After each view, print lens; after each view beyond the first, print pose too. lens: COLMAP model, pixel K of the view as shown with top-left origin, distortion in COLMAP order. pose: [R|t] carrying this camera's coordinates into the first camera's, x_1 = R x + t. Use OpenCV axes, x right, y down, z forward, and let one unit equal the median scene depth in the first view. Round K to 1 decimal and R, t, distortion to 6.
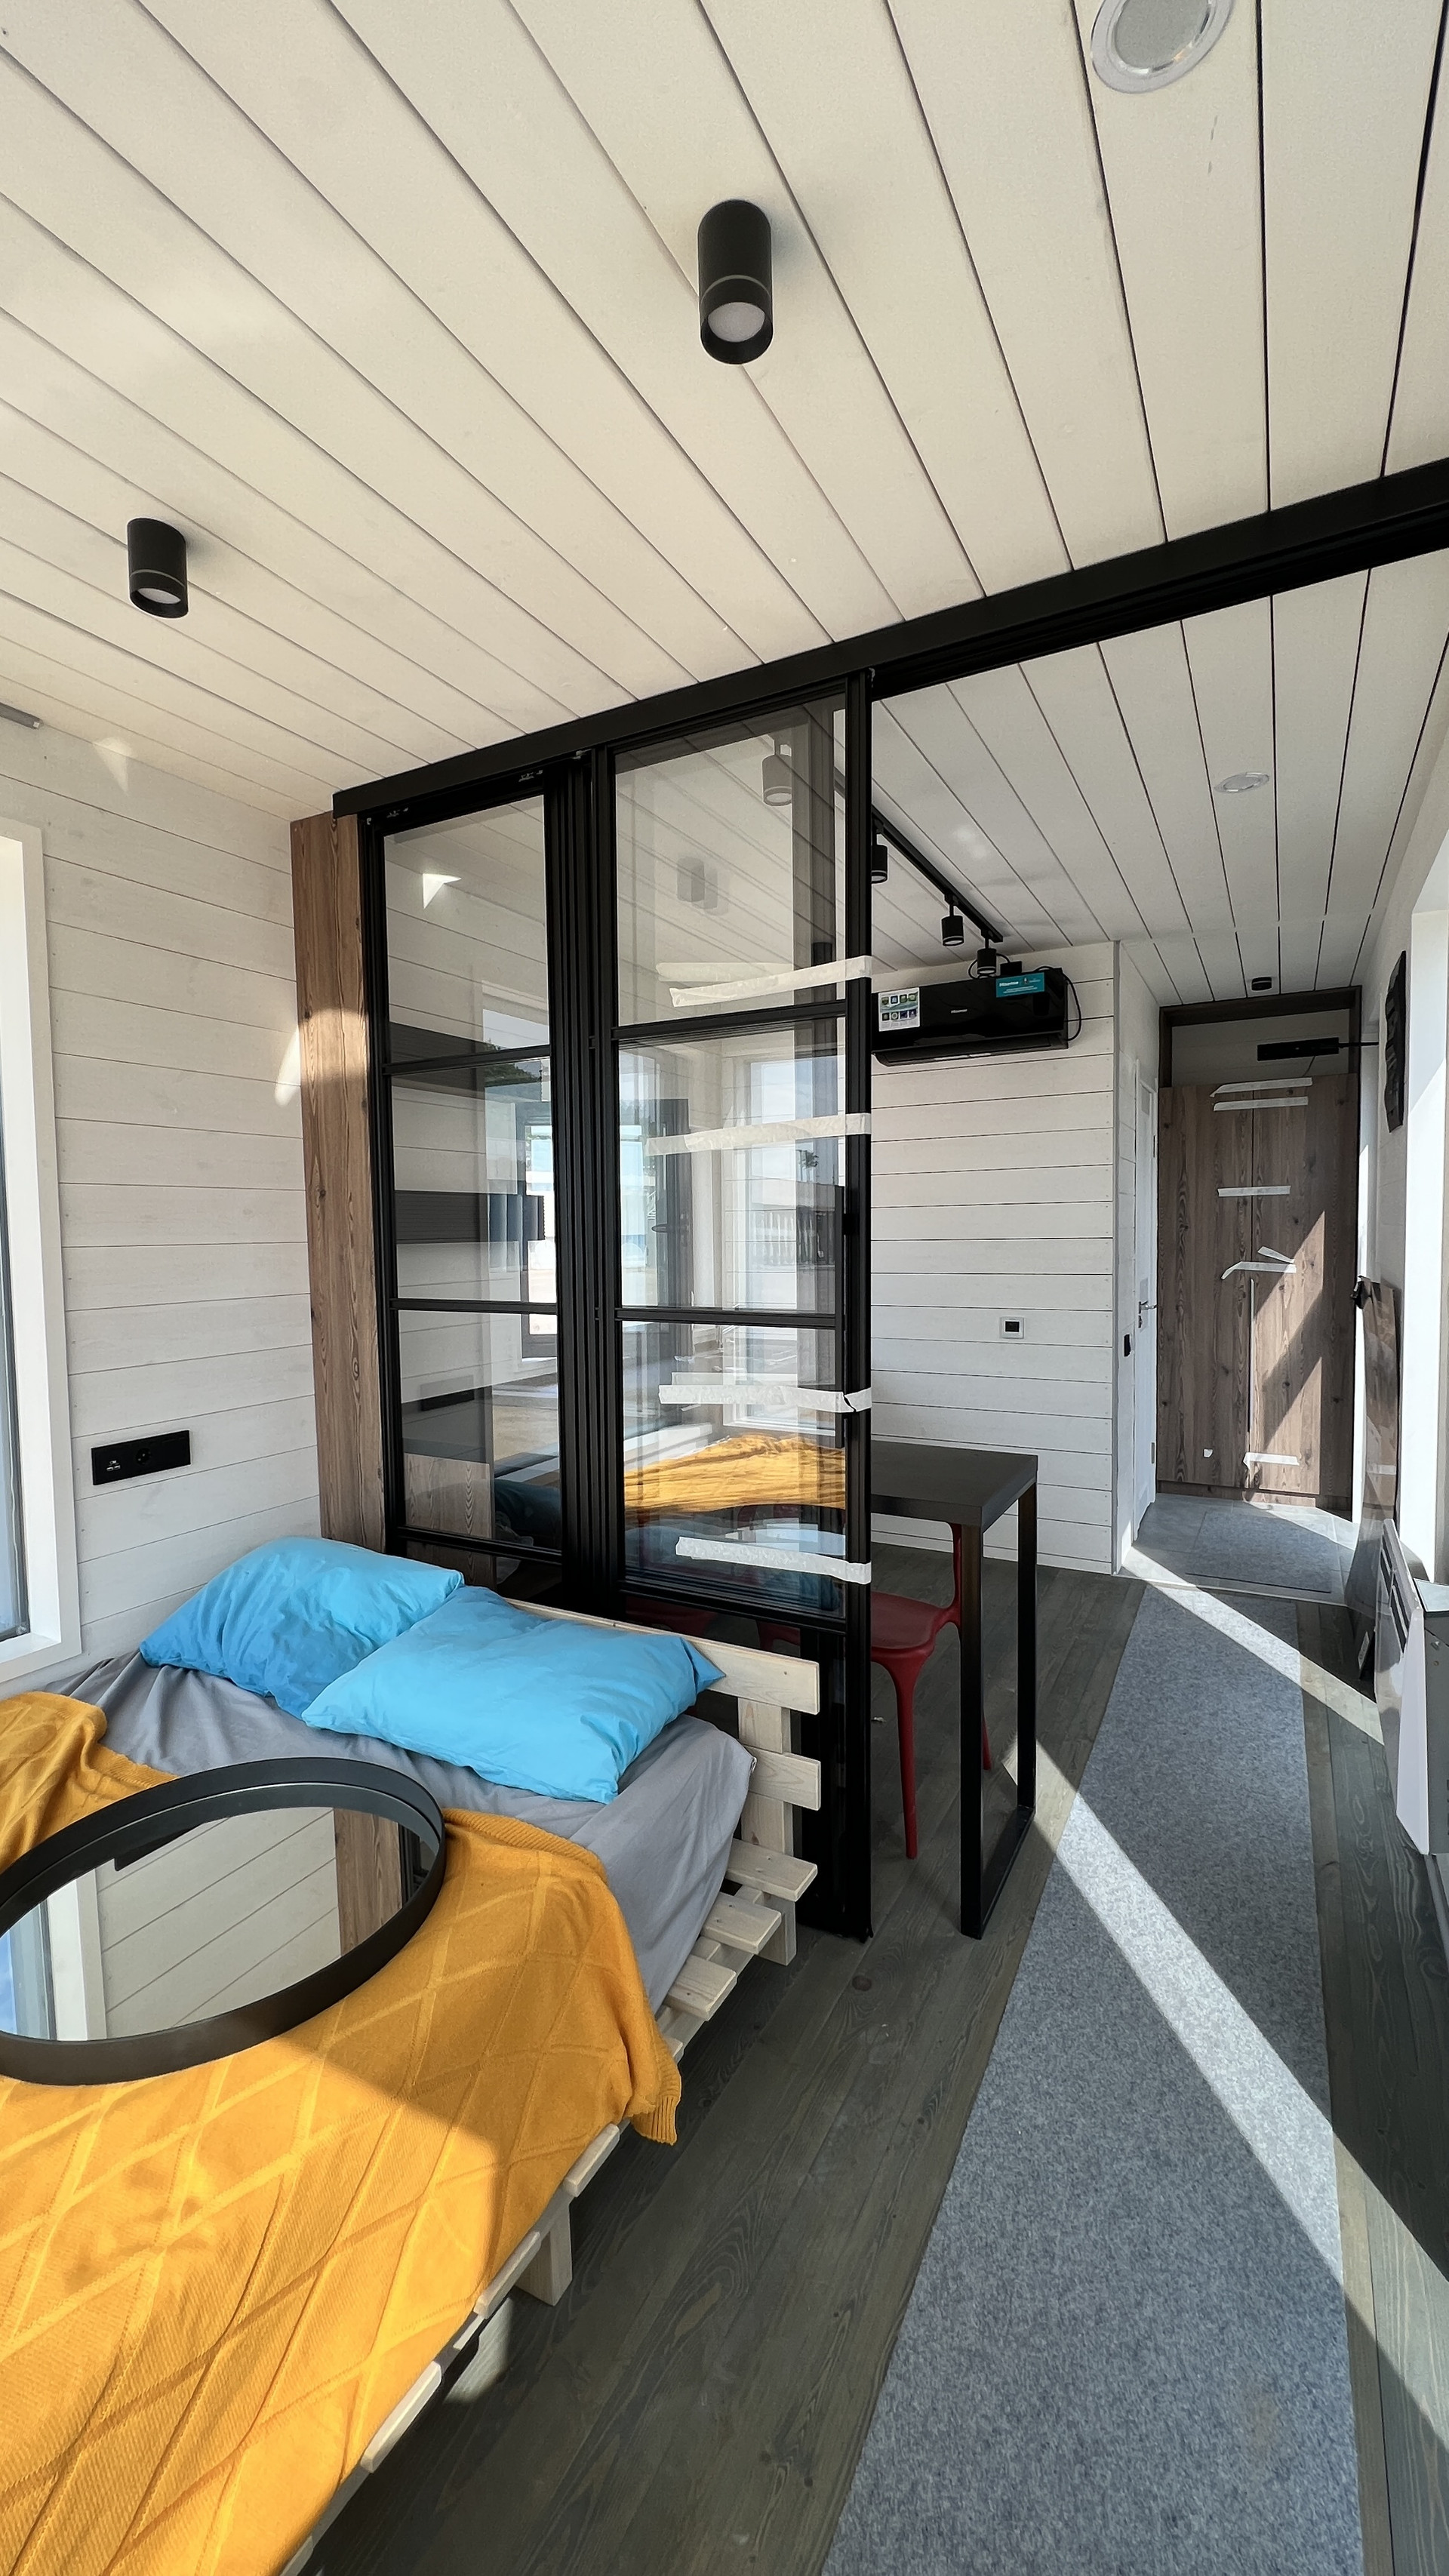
lens RADIAL K [[1018.3, 0, 733.1], [0, 1018.3, 1290.6], [0, 0, 1]] dist [-0.001522, 0.000638]
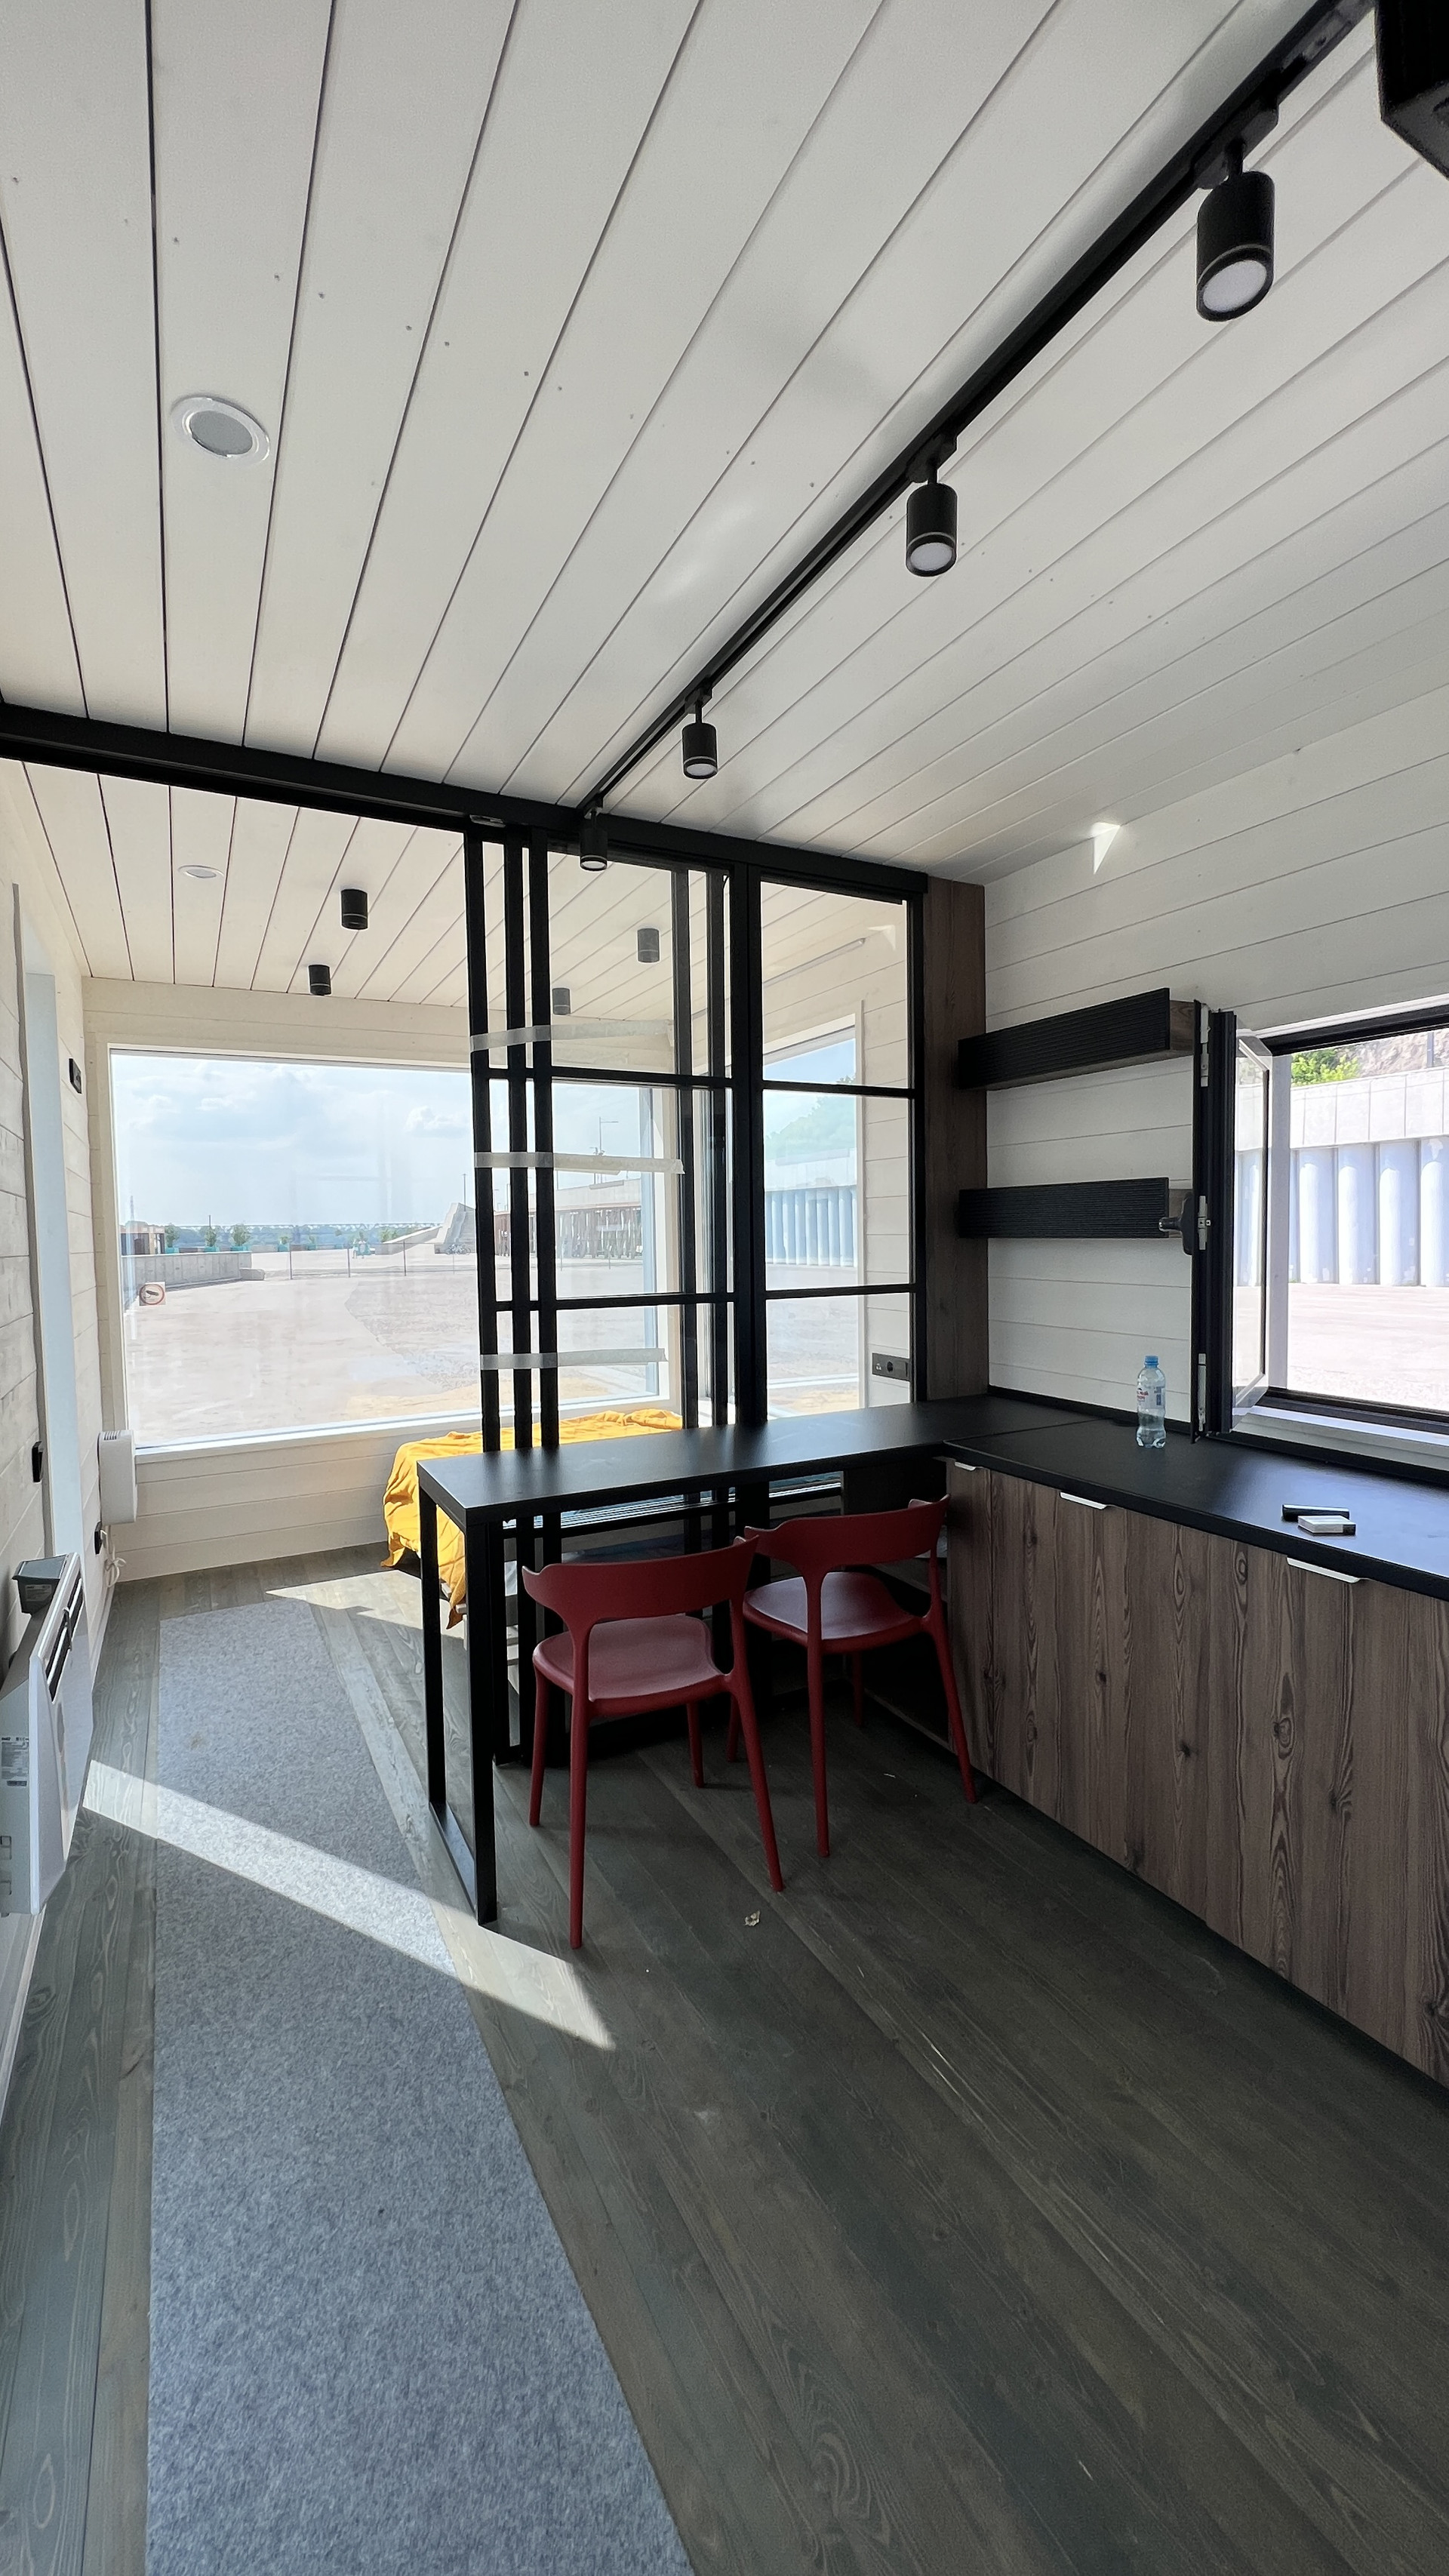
lens RADIAL K [[1018.3, 0, 720.3], [0, 1018.3, 1283.1], [0, 0, 1]] dist [-0.001522, 0.000638]
pose [[-0.556105, 0.066883, -0.828417, 0.423583], [-0.024350, 0.995018, 0.096680, -0.056102], [0.830755, 0.073936, -0.551705, 0.791254]]
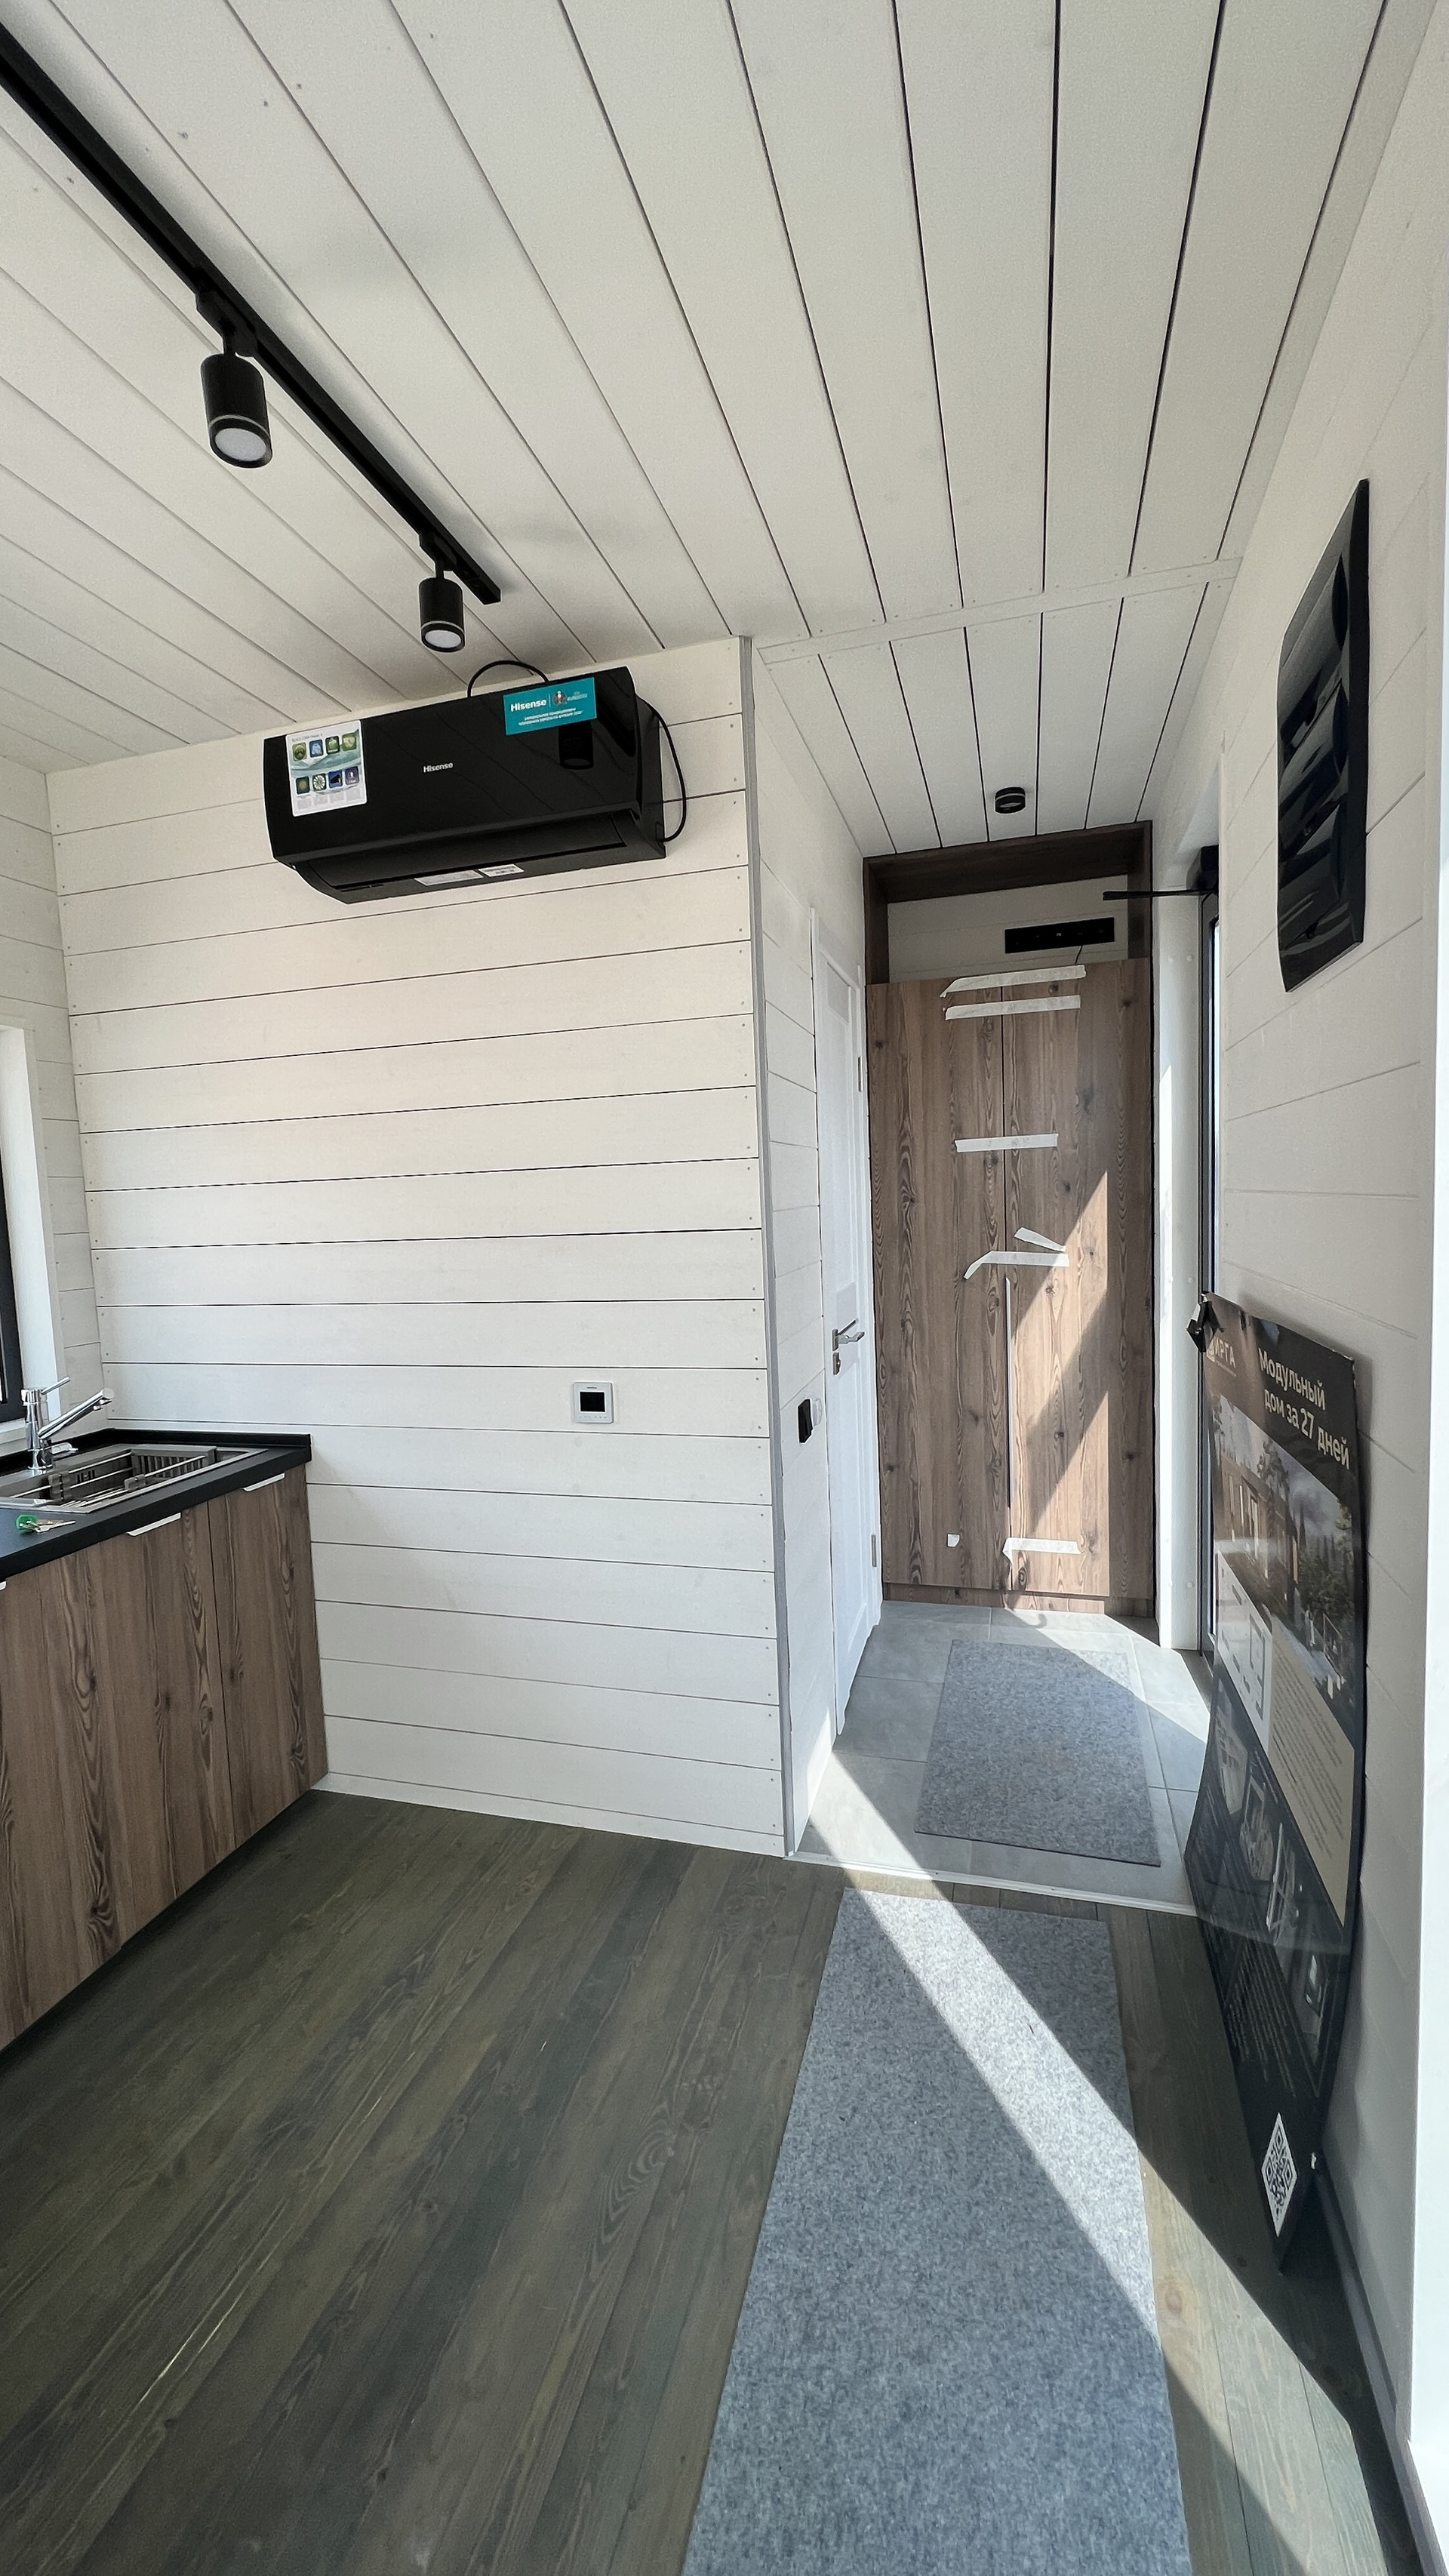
lens RADIAL K [[1018.3, 0, 728.0], [0, 1018.3, 1289.5], [0, 0, 1]] dist [-0.001522, 0.000638]
pose [[0.977279, -0.041109, 0.207931, 0.200383], [0.035754, 0.998927, 0.029446, -0.030003], [-0.208919, -0.021343, 0.977700, 0.403141]]
